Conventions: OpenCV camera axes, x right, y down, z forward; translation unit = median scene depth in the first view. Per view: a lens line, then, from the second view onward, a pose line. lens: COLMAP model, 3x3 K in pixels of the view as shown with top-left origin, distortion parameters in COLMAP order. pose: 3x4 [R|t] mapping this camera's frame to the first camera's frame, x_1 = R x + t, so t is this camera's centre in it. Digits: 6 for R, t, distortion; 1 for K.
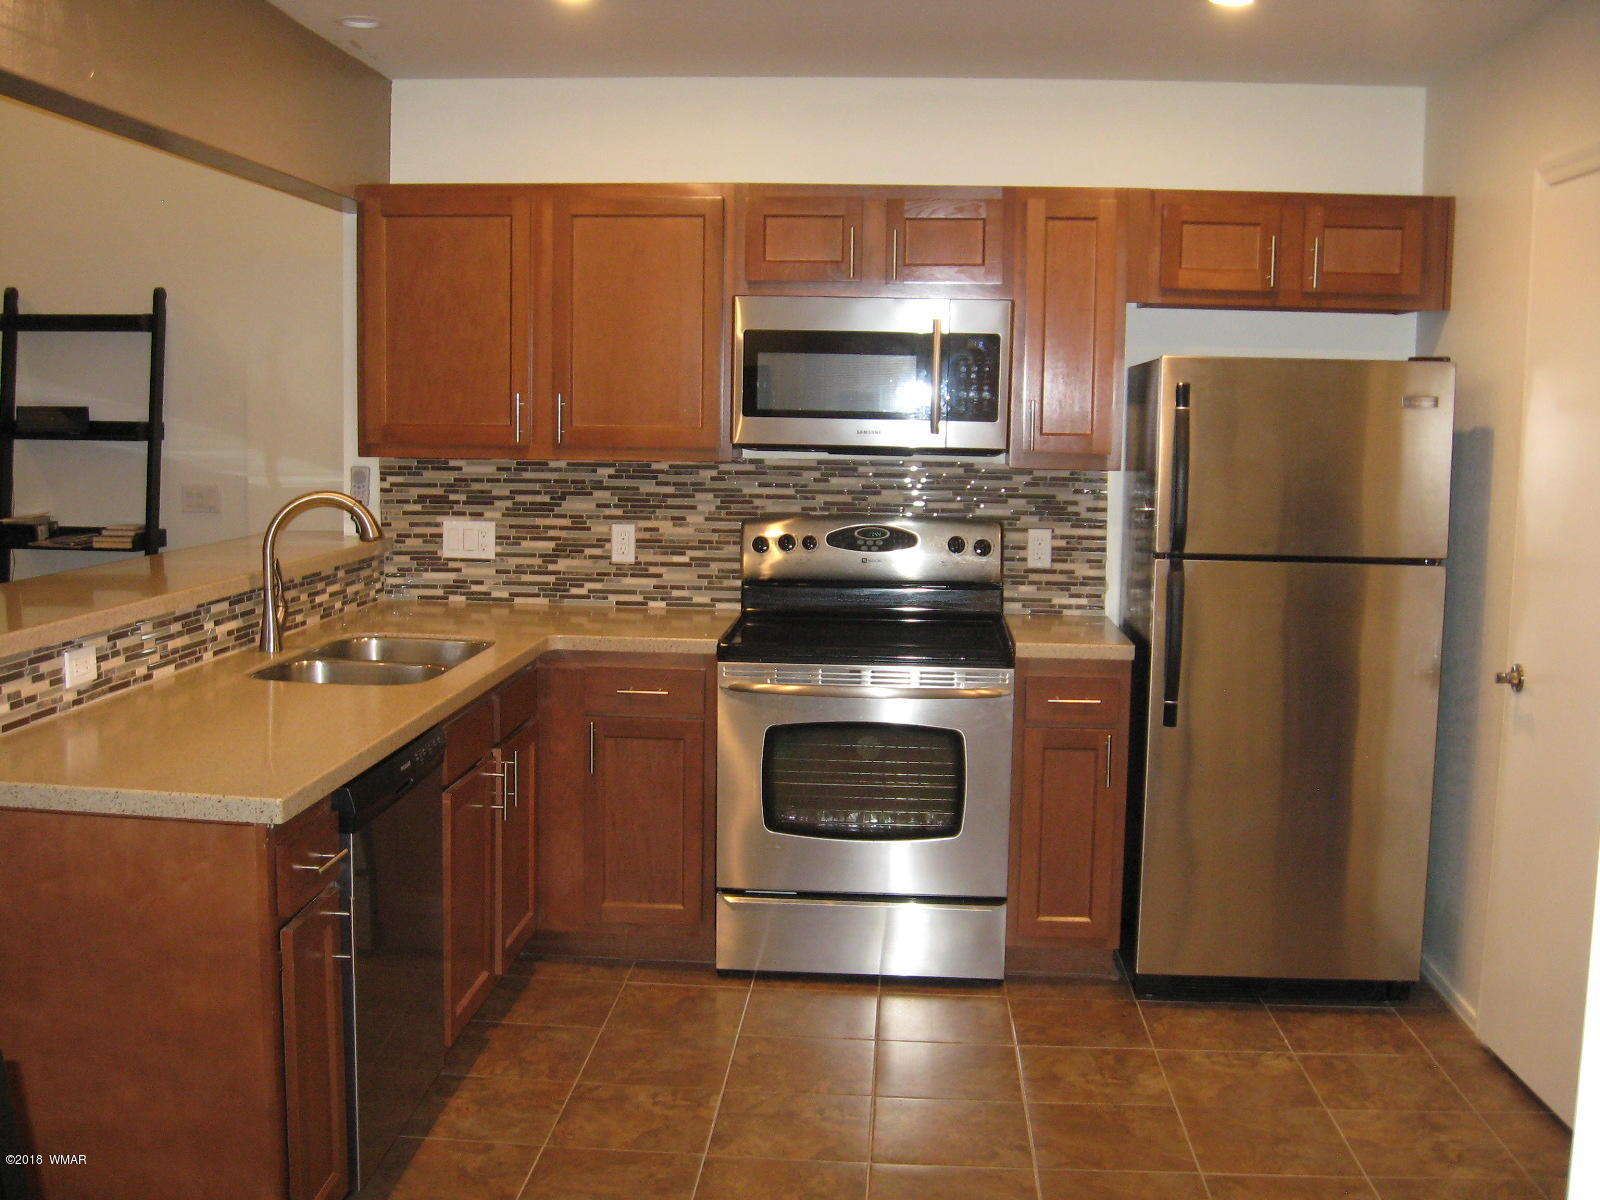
lens RADIAL K [[1663.2, 0, 791.3], [0, 1663.2, 604.4], [0, 0, 1]] dist [-0.145911, 0.103155]
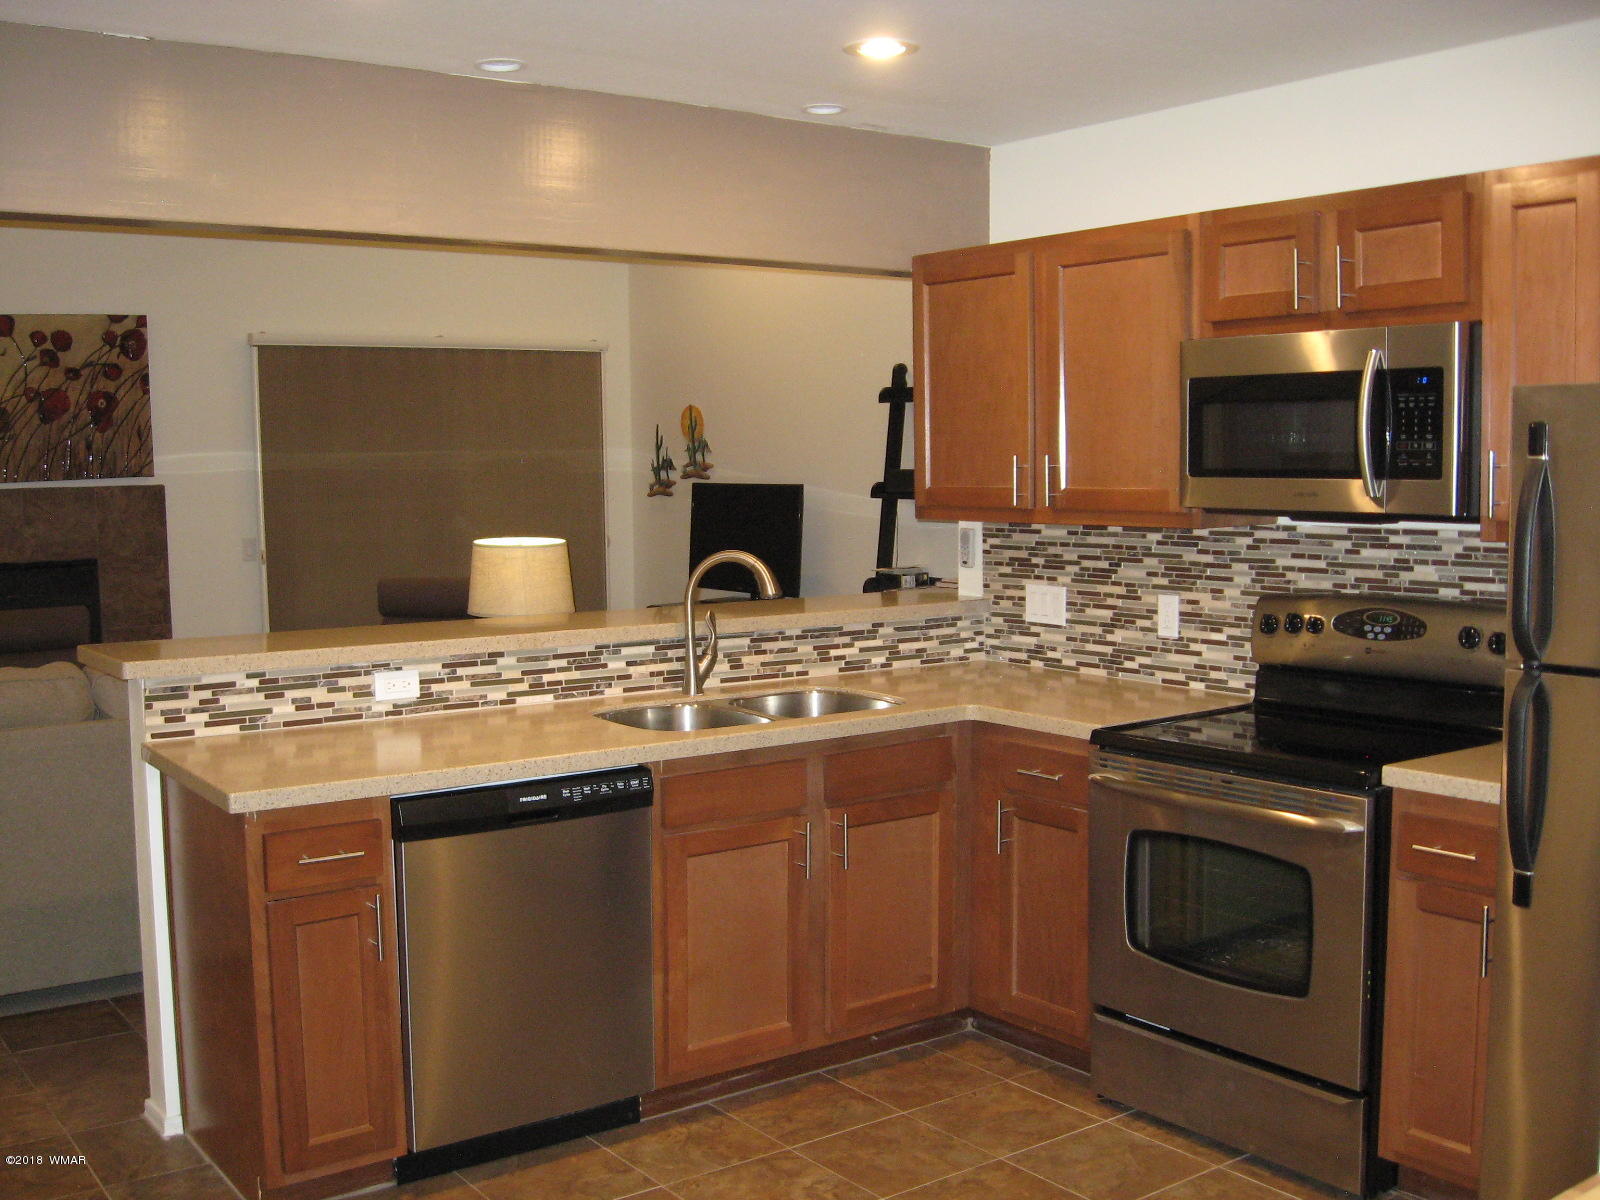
lens RADIAL K [[1663.2, 0, 791.3], [0, 1663.2, 604.4], [0, 0, 1]] dist [-0.145911, 0.103155]
pose [[0.643367, 0.043036, -0.764348, 0.462267], [-0.069310, 0.997593, -0.002171, -0.026876], [0.762414, 0.054374, 0.644801, 0.256541]]
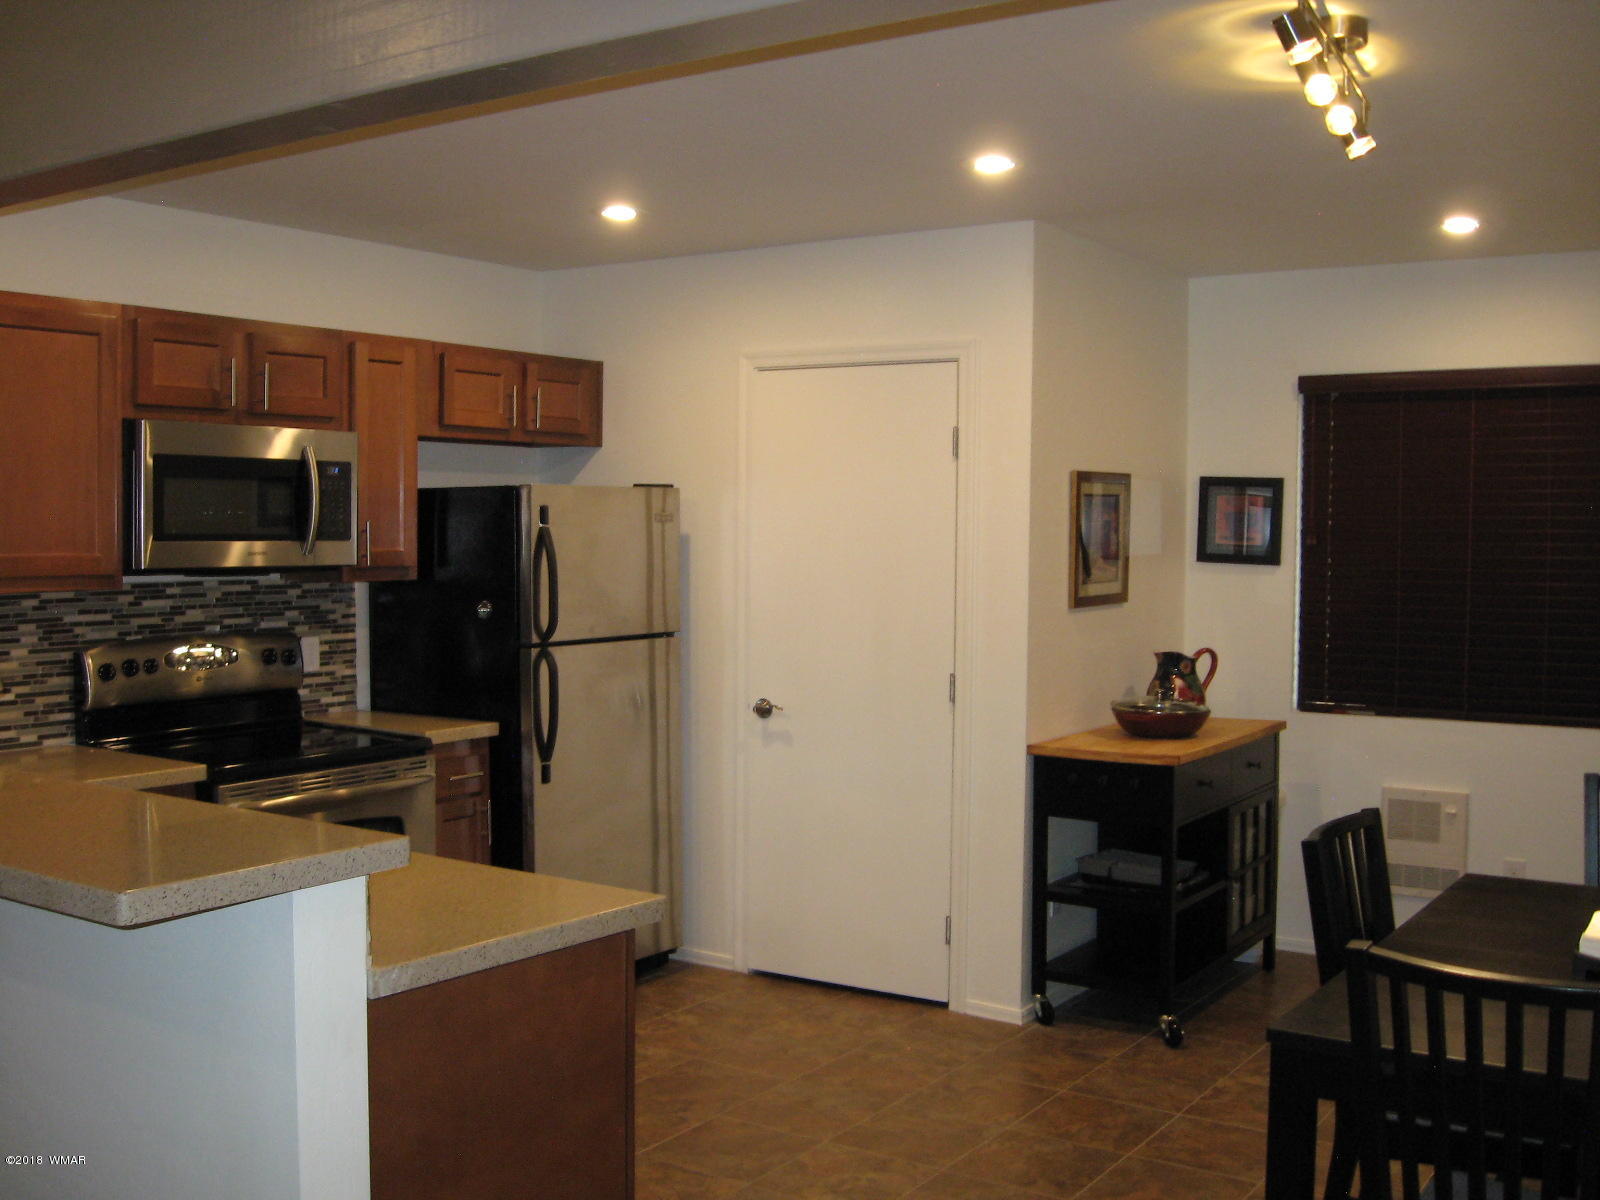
lens RADIAL K [[1663.2, 0, 791.3], [0, 1663.2, 604.4], [0, 0, 1]] dist [-0.145911, 0.103155]
pose [[0.505884, -0.054075, 0.860905, -0.616089], [0.103099, 0.994669, 0.001894, -0.035515], [-0.856418, 0.087800, 0.508762, 0.169342]]
